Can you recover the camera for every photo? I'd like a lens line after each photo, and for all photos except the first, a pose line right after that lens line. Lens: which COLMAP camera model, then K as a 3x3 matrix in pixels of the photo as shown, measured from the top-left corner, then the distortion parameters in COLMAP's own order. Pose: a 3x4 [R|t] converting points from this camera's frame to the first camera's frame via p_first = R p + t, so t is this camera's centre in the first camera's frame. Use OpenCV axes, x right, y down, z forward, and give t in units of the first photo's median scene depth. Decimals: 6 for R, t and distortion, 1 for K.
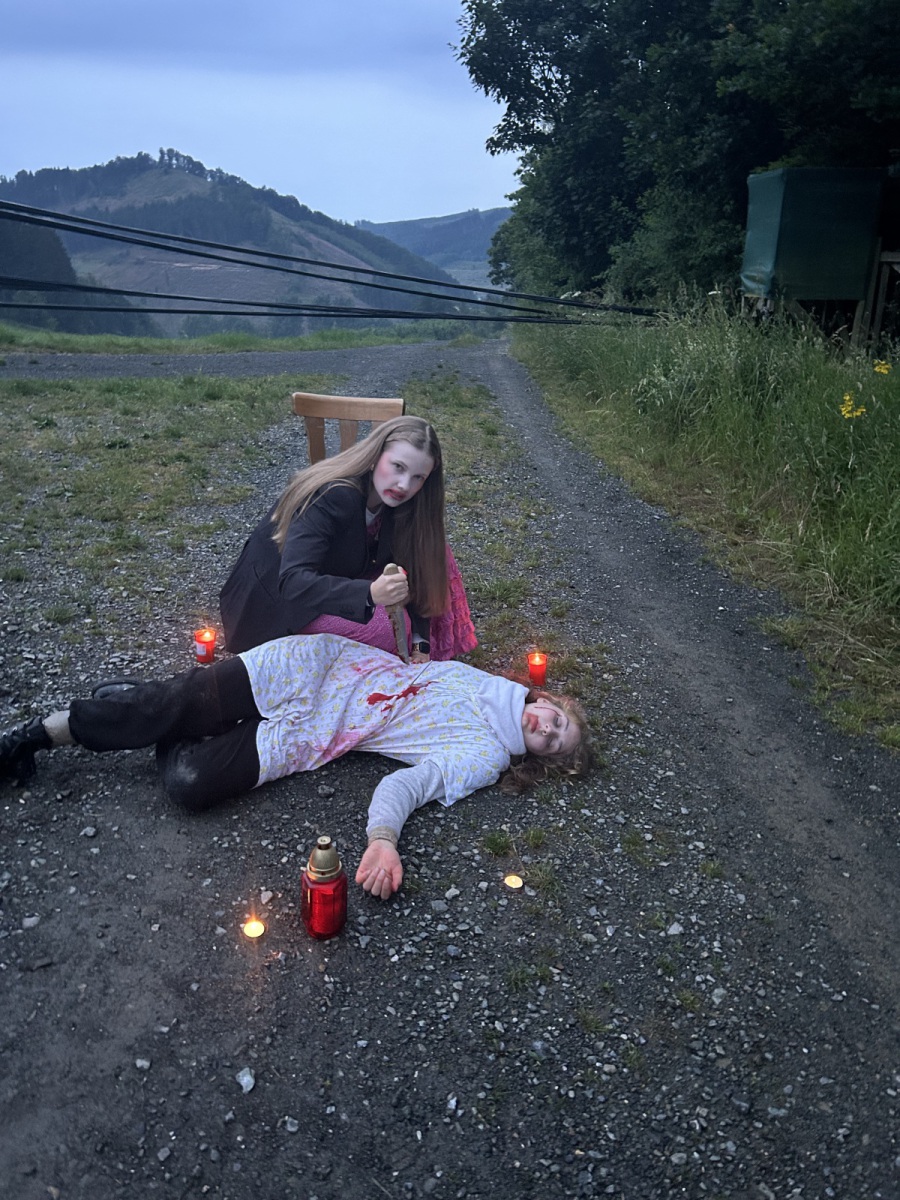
lens RADIAL K [[898.2, 0, 449.7], [0, 898.2, 609.6], [0, 0, 1]] dist [0.058720, -0.063024]
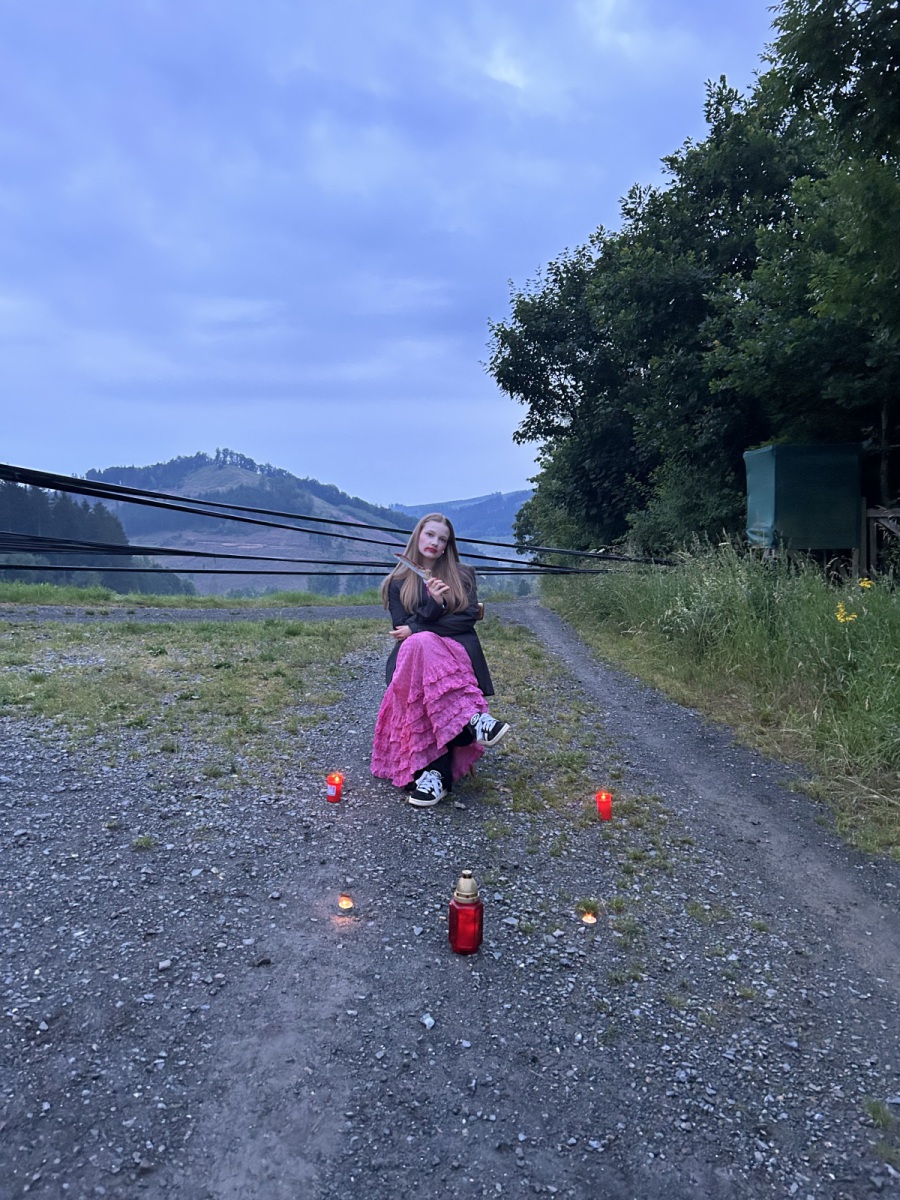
lens RADIAL K [[898.2, 0, 454.1], [0, 898.2, 604.7], [0, 0, 1]] dist [0.058720, -0.063024]
pose [[0.999545, -0.017253, -0.024721, -0.039469], [0.009395, 0.957480, -0.288348, 0.087521], [0.028645, 0.287984, 0.957207, -0.142679]]
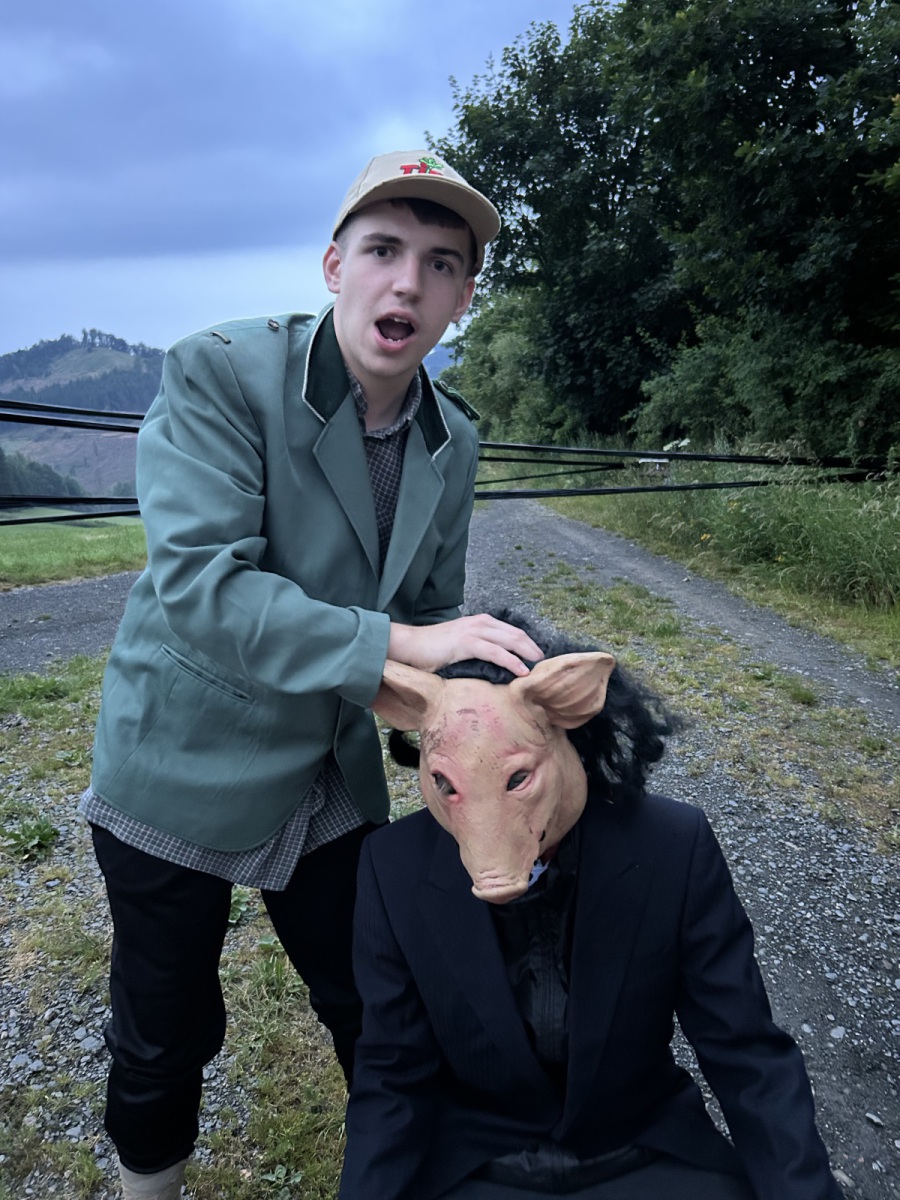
lens RADIAL K [[898.2, 0, 430.6], [0, 898.2, 601.3], [0, 0, 1]] dist [0.058720, -0.063024]
pose [[0.994148, -0.095059, 0.051323, -0.293522], [0.101815, 0.983275, -0.151011, -0.269582], [-0.036109, 0.155352, 0.987199, 0.589429]]
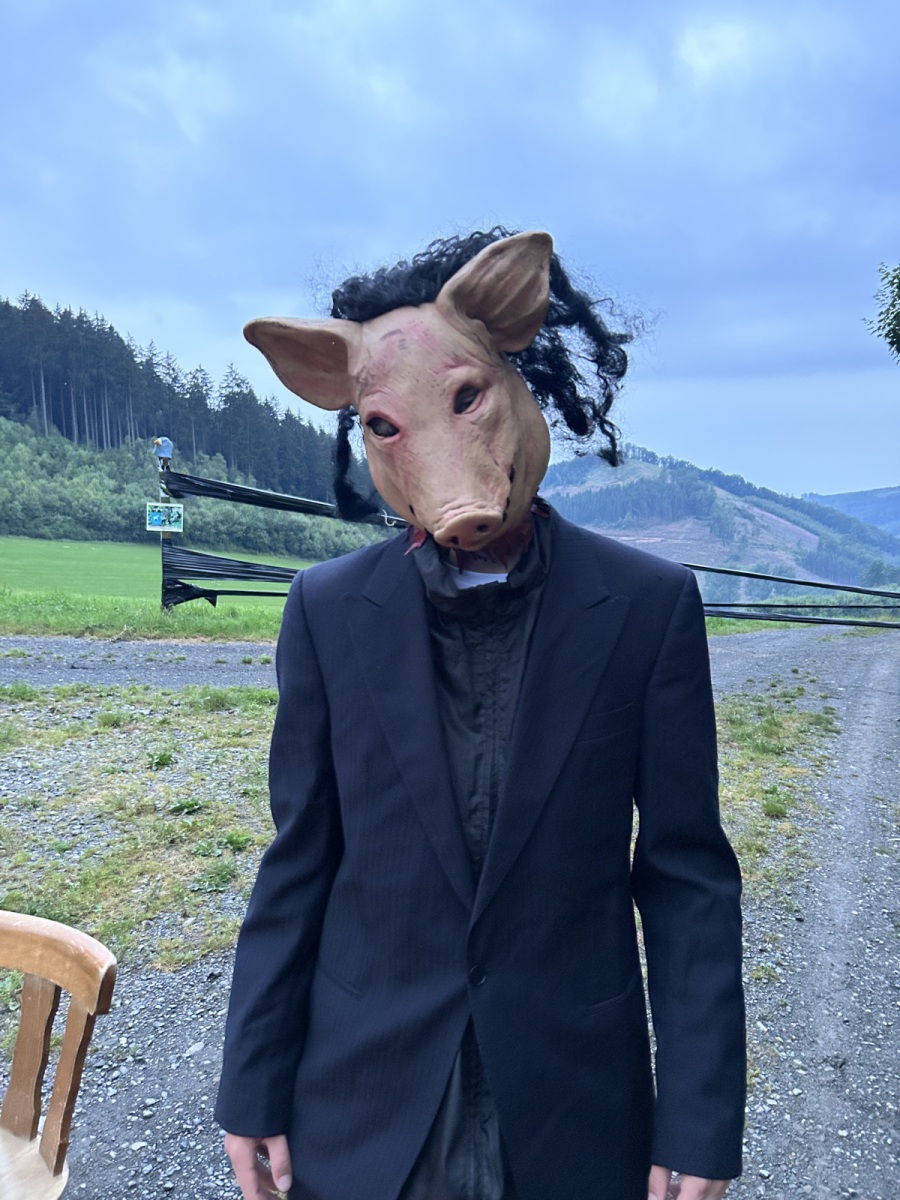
lens RADIAL K [[898.2, 0, 451.3], [0, 898.2, 601.0], [0, 0, 1]] dist [0.058720, -0.063024]
pose [[0.892088, 0.012686, -0.451683, 0.173383], [-0.142413, 0.956555, -0.254404, -0.184046], [0.428832, 0.291276, 0.855138, 0.404228]]
